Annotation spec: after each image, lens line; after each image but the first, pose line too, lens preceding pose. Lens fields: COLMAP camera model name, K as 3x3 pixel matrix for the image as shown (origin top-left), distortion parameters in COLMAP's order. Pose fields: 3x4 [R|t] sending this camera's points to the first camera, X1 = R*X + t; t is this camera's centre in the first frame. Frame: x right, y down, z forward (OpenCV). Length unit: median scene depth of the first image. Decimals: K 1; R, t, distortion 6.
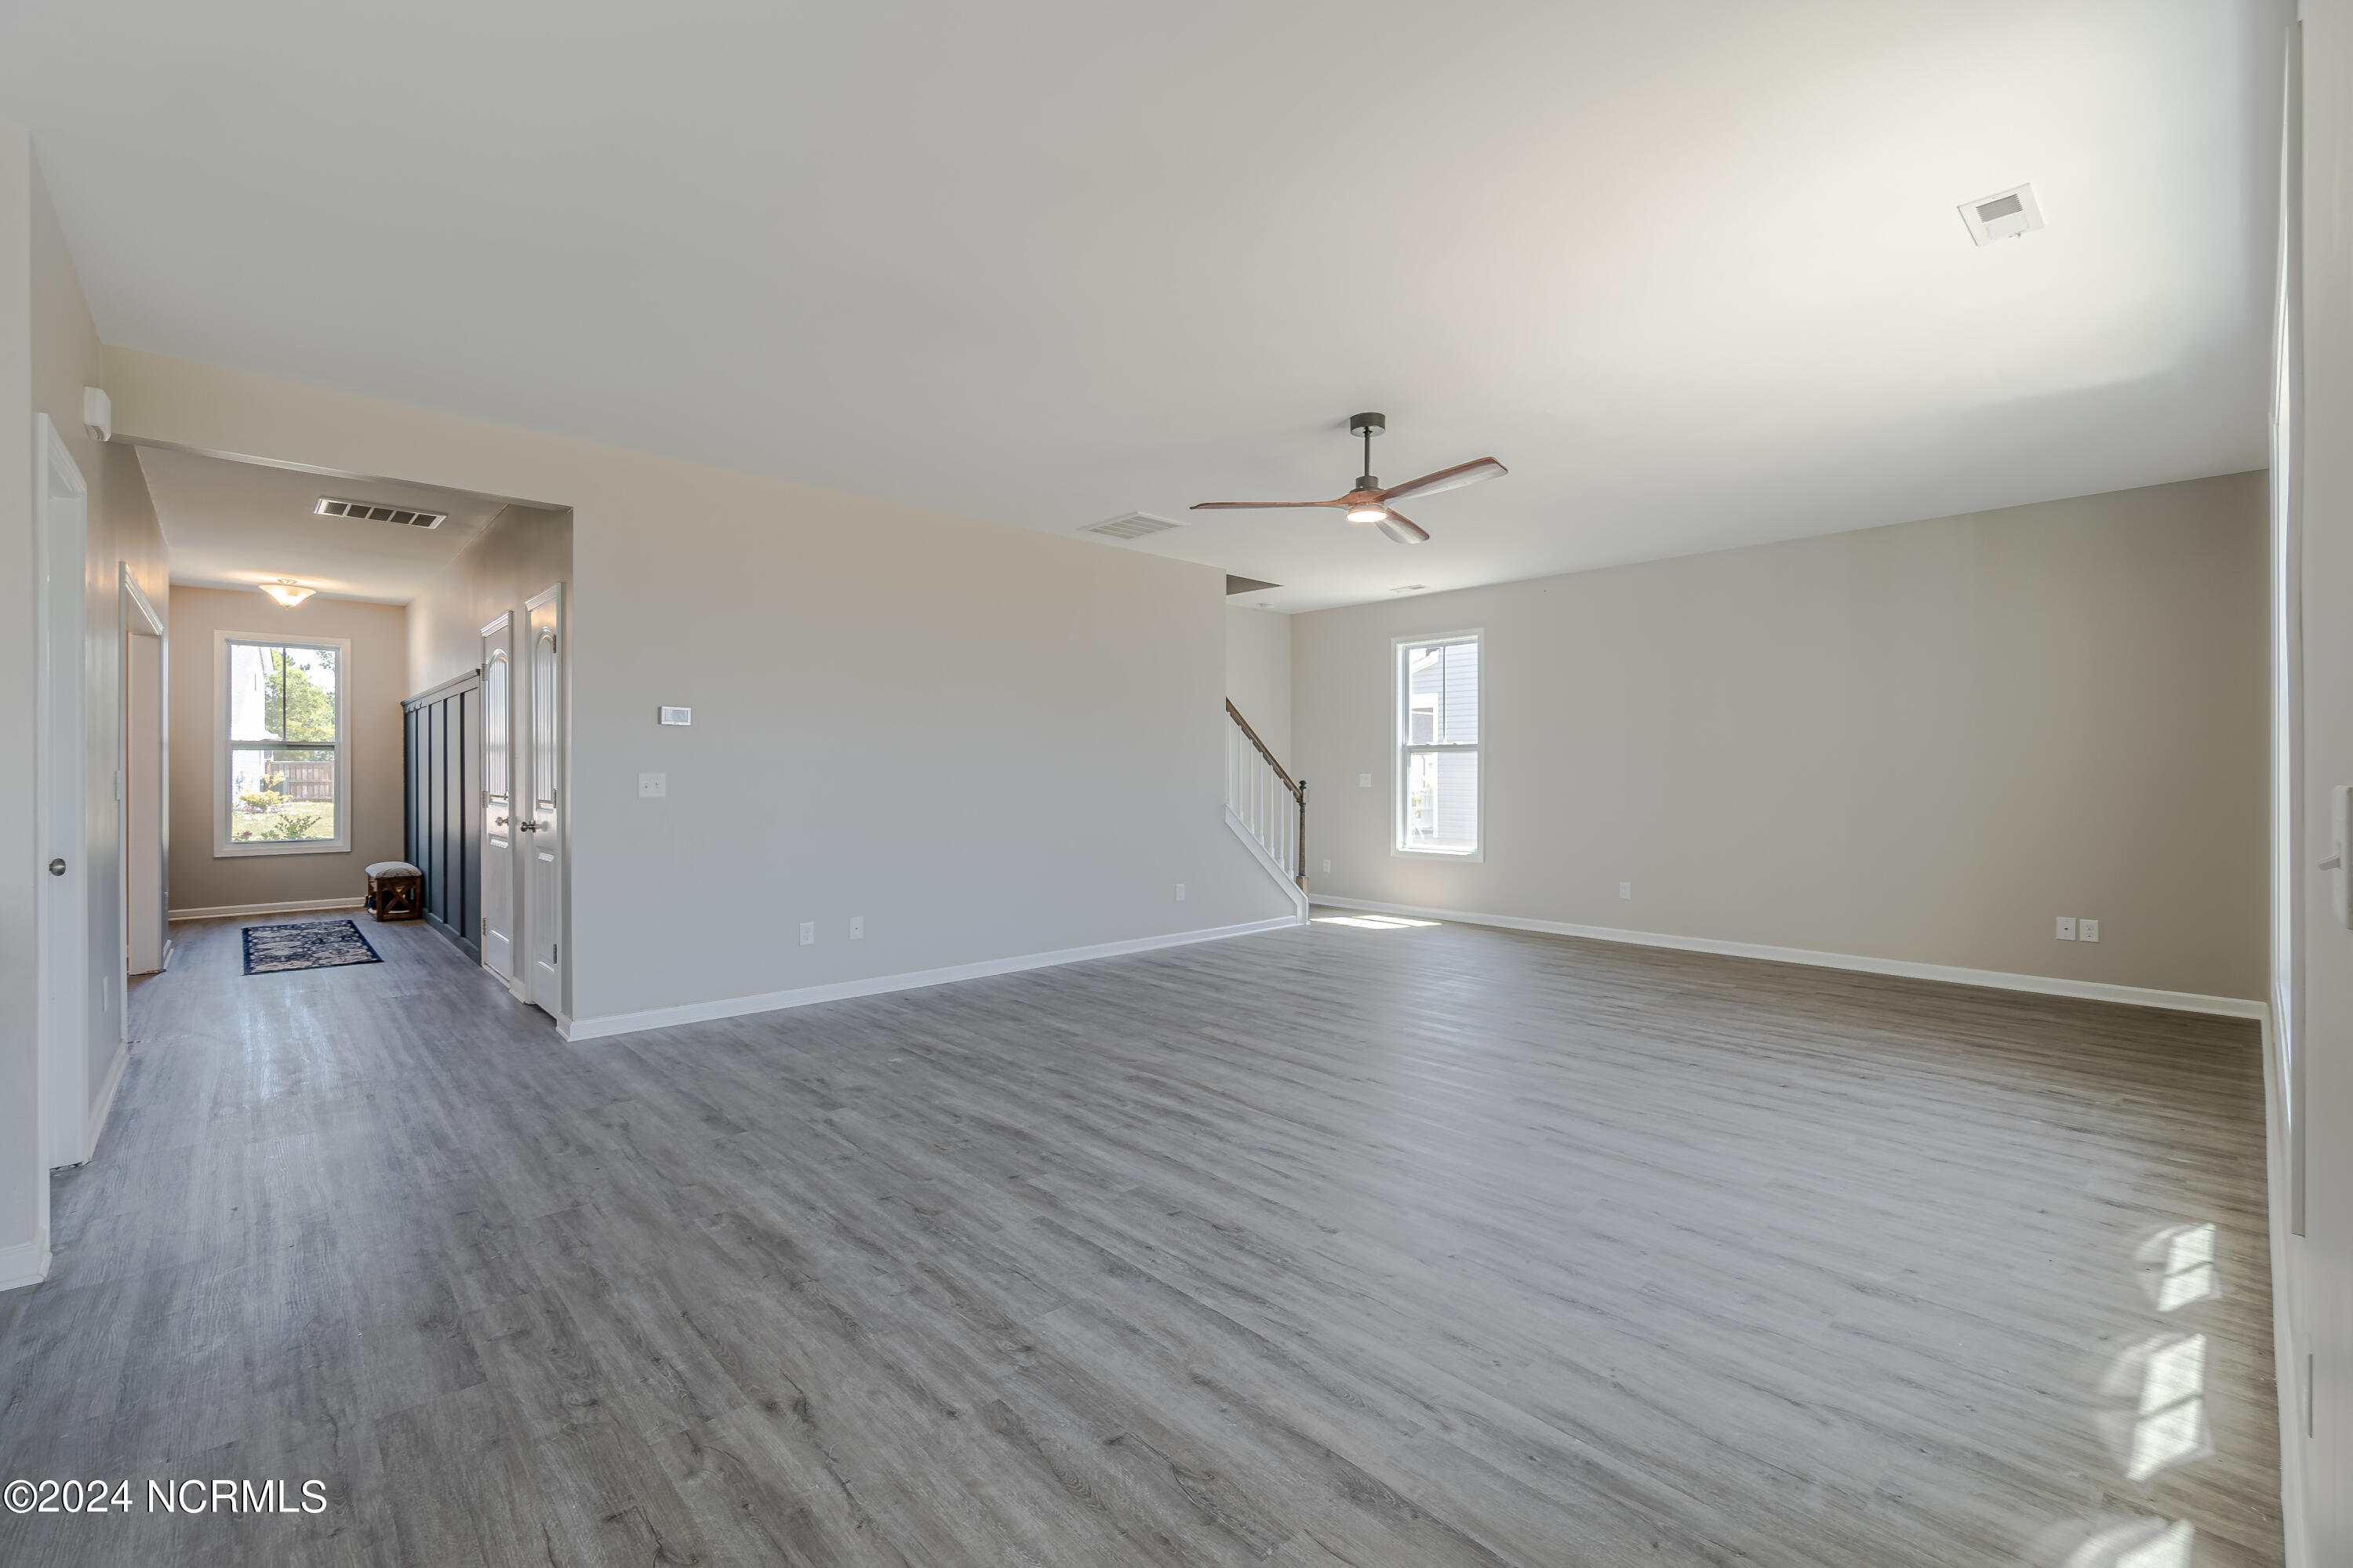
lens RADIAL K [[1014.9, 0, 1165.3], [0, 1014.9, 776.7], [0, 0, 1]] dist [0.001831, -0.000021]
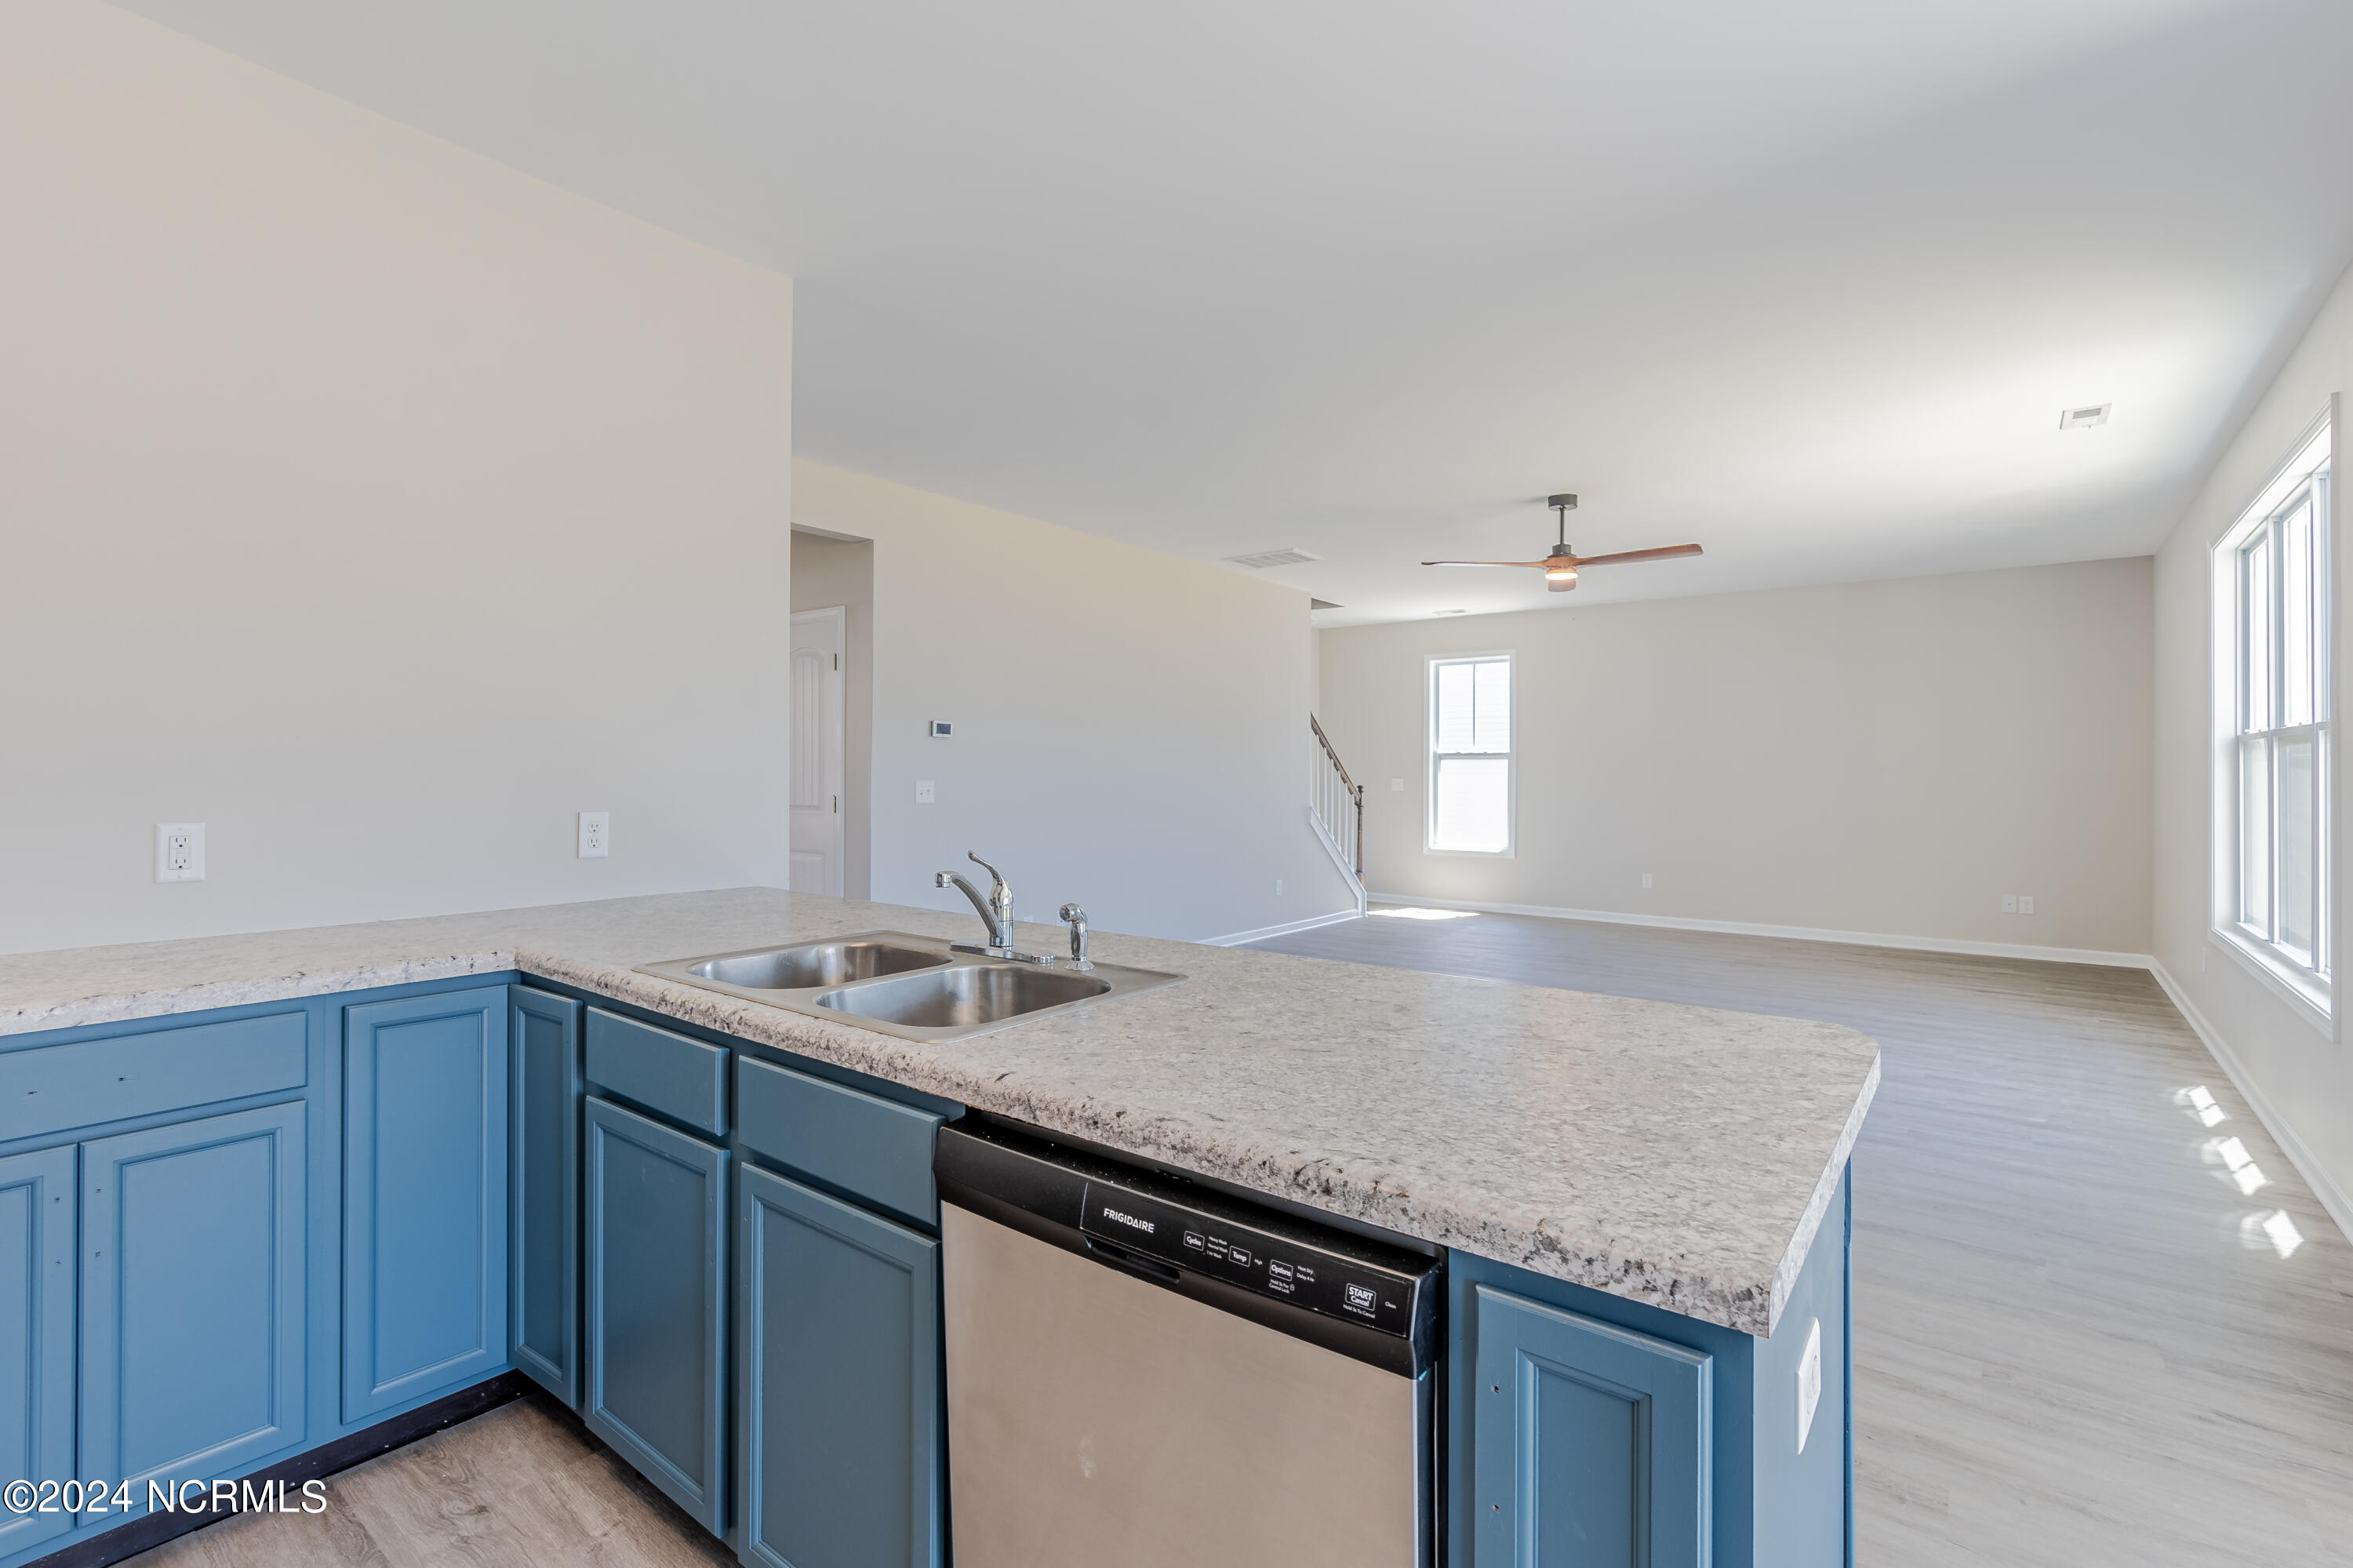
lens RADIAL K [[1080.2, 0, 1169.6], [0, 1080.2, 776.2], [0, 0, 1]] dist [-0.006209, 0.002855]
pose [[0.986164, 0.004268, 0.165720, -0.265662], [-0.004713, 0.999986, 0.002288, -0.007613], [-0.165708, -0.003038, 0.986170, -0.117305]]
